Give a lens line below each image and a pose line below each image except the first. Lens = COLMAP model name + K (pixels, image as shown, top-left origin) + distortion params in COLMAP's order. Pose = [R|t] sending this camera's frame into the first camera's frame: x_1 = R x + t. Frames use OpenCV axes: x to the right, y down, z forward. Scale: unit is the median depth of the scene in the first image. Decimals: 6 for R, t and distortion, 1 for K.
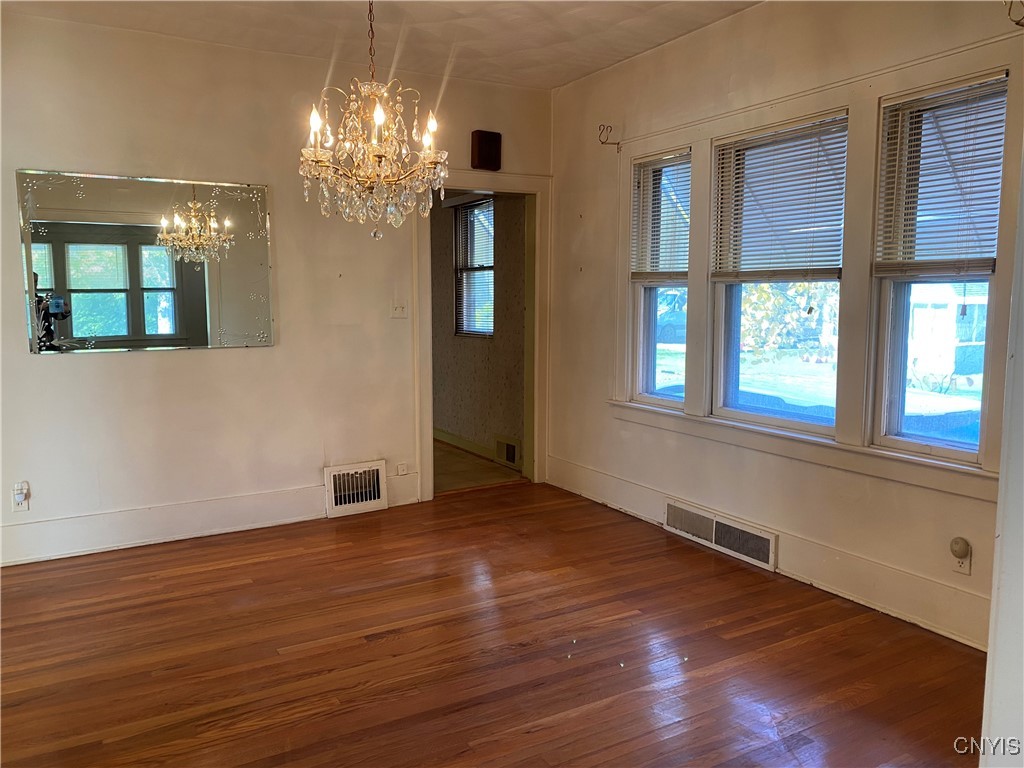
lens RADIAL K [[778.3, 0, 510.1], [0, 778.3, 385.9], [0, 0, 1]] dist [0.041702, -0.038802]
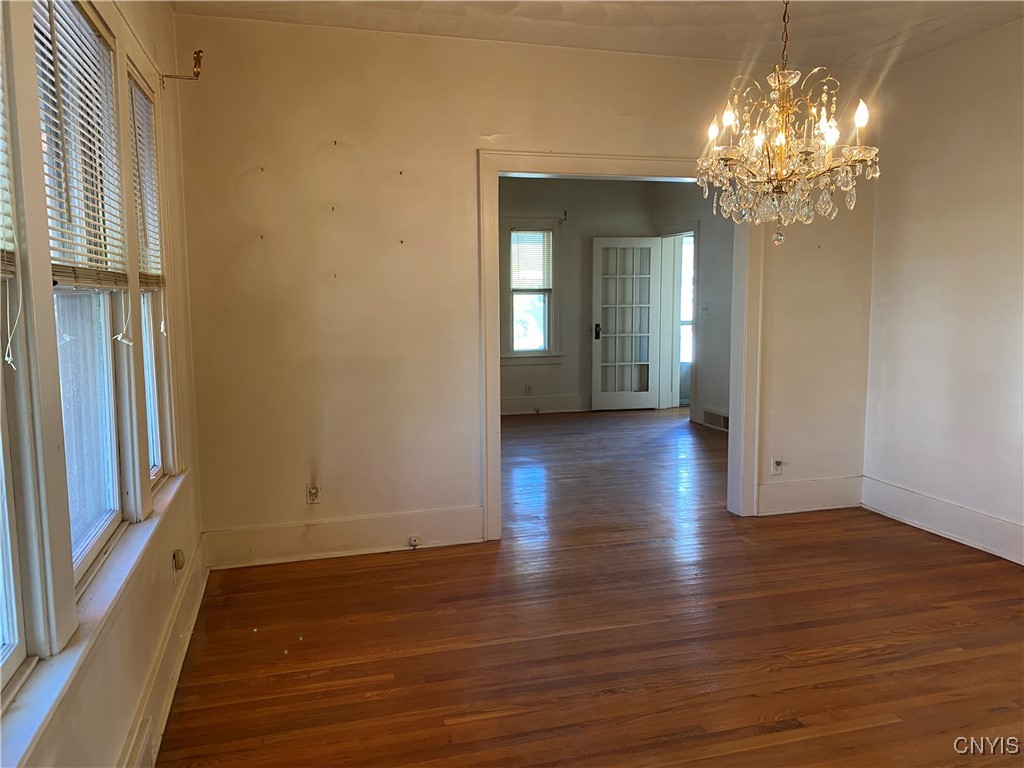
lens RADIAL K [[778.3, 0, 503.5], [0, 778.3, 384.2], [0, 0, 1]] dist [0.041702, -0.038802]
pose [[-0.967080, -0.018033, 0.253834, -0.089478], [0.040018, 0.974298, 0.221680, -0.228496], [-0.251307, 0.224540, -0.941502, 1.854619]]
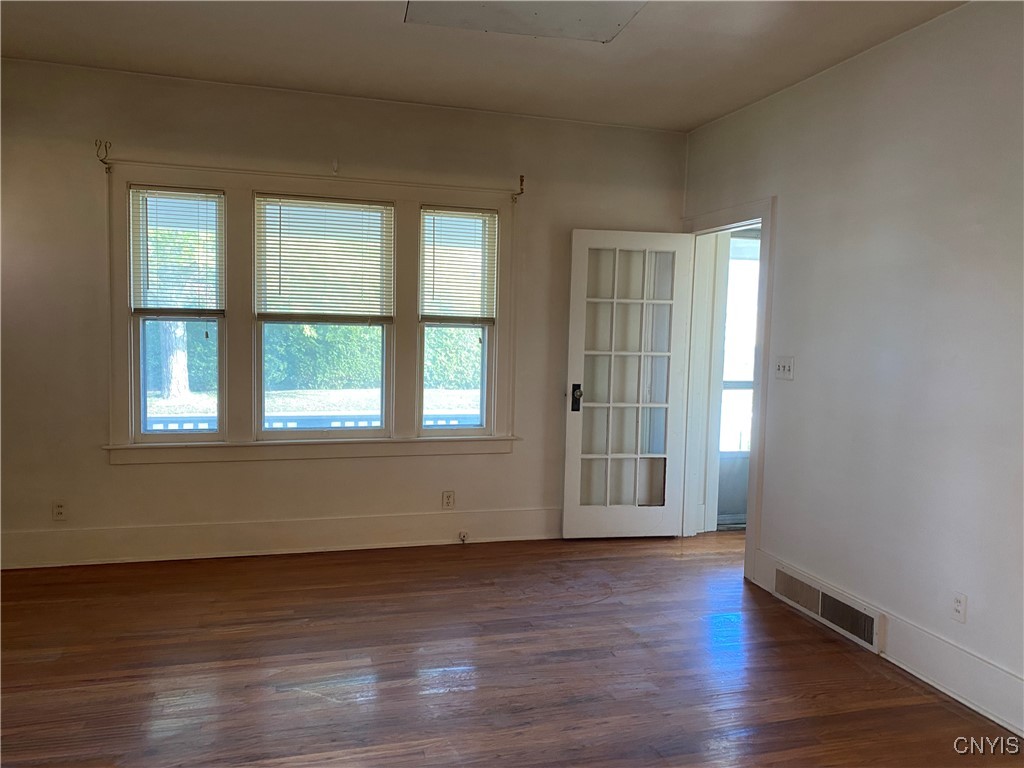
lens RADIAL K [[778.3, 0, 504.6], [0, 778.3, 379.2], [0, 0, 1]] dist [0.041702, -0.038802]
pose [[-0.966599, -0.039253, 0.253270, 0.033522], [0.006133, 0.984376, 0.175971, -0.100019], [-0.256220, 0.171647, -0.951256, 0.695593]]
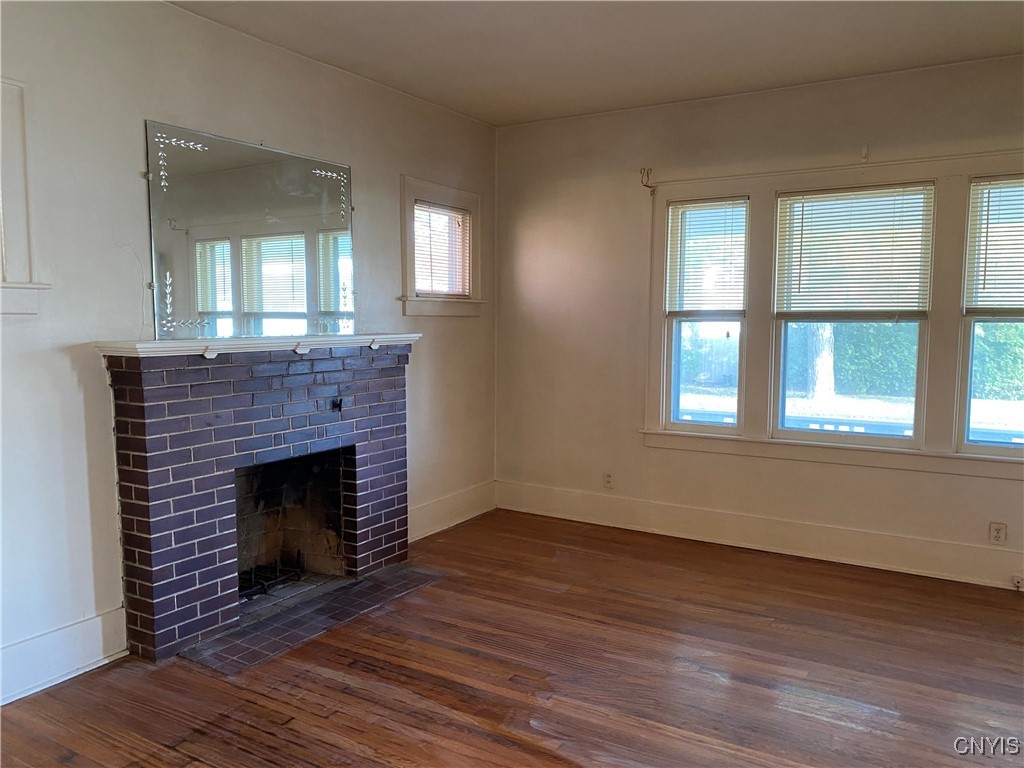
lens RADIAL K [[778.3, 0, 505.0], [0, 778.3, 381.3], [0, 0, 1]] dist [0.041702, -0.038802]
pose [[-0.476133, -0.071234, 0.876483, -0.182691], [0.094344, 0.986823, 0.131452, -0.083064], [-0.874298, 0.145280, -0.463138, 0.566820]]
